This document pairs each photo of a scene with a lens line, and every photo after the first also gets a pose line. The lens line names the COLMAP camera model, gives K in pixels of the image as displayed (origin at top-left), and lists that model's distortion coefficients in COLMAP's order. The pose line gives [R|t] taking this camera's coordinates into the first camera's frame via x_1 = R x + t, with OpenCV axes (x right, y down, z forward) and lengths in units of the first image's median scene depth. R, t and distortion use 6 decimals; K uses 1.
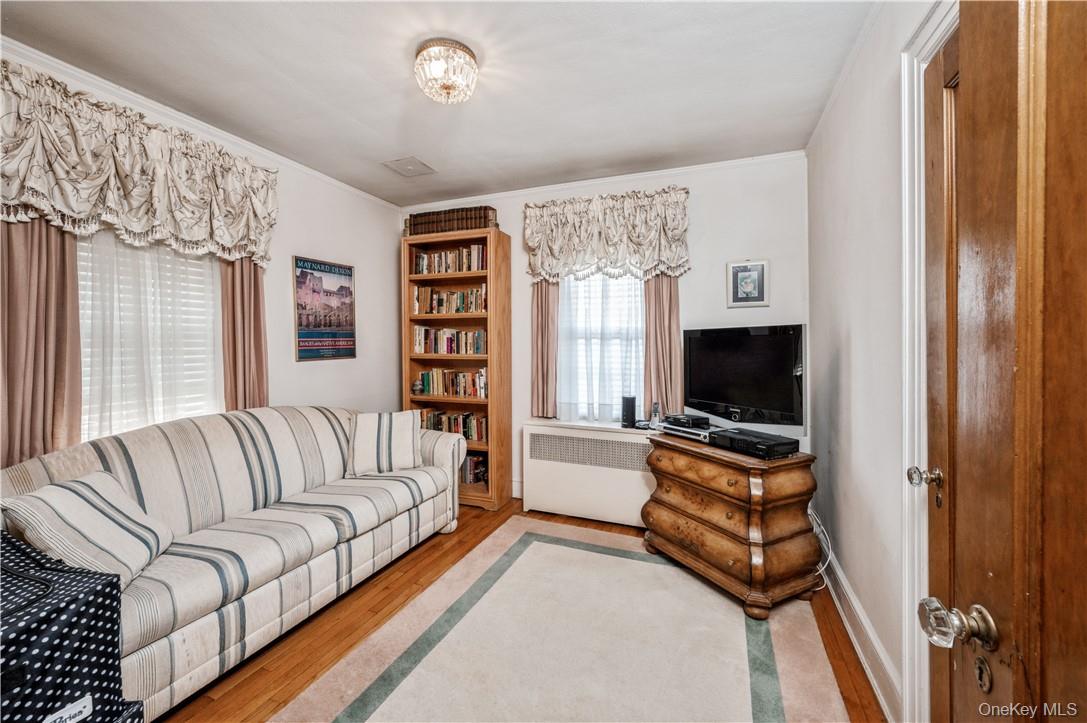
lens RADIAL K [[444.6, 0, 546.3], [0, 444.6, 355.3], [0, 0, 1]] dist [-0.019084, 0.000284]
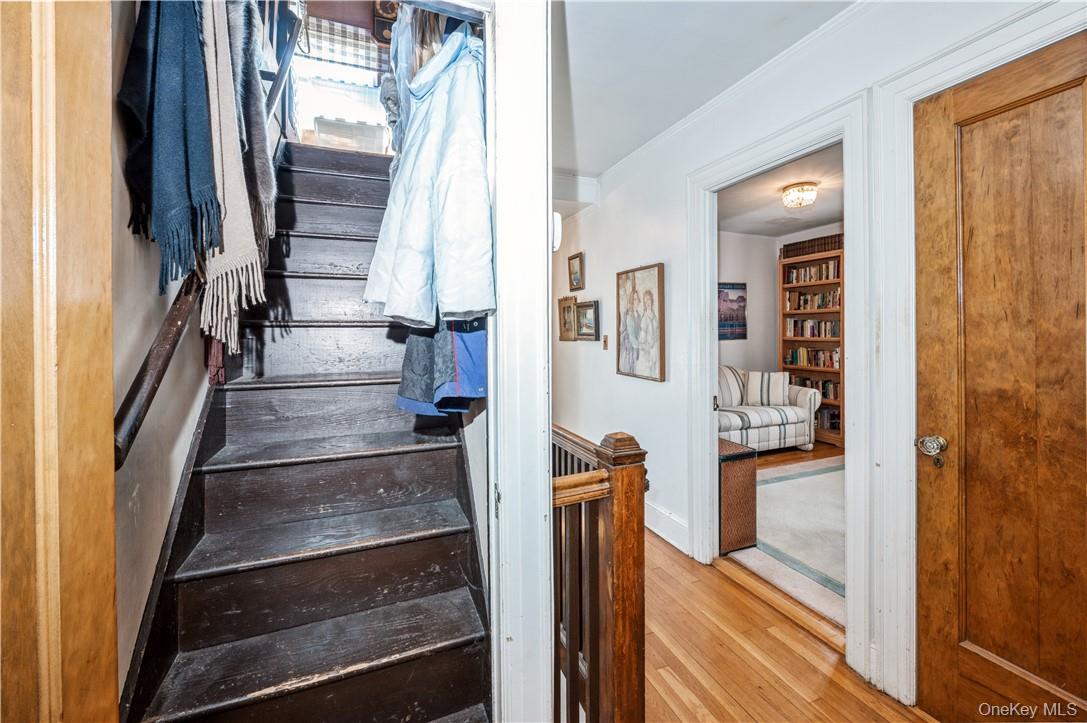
lens RADIAL K [[444.6, 0, 557.4], [0, 444.6, 336.9], [0, 0, 1]] dist [-0.019084, 0.000284]
pose [[0.707219, 0.005757, -0.706971, 0.217611], [-0.010585, 0.999941, -0.002446, 0.007738], [0.706915, 0.009213, 0.707239, -0.618699]]
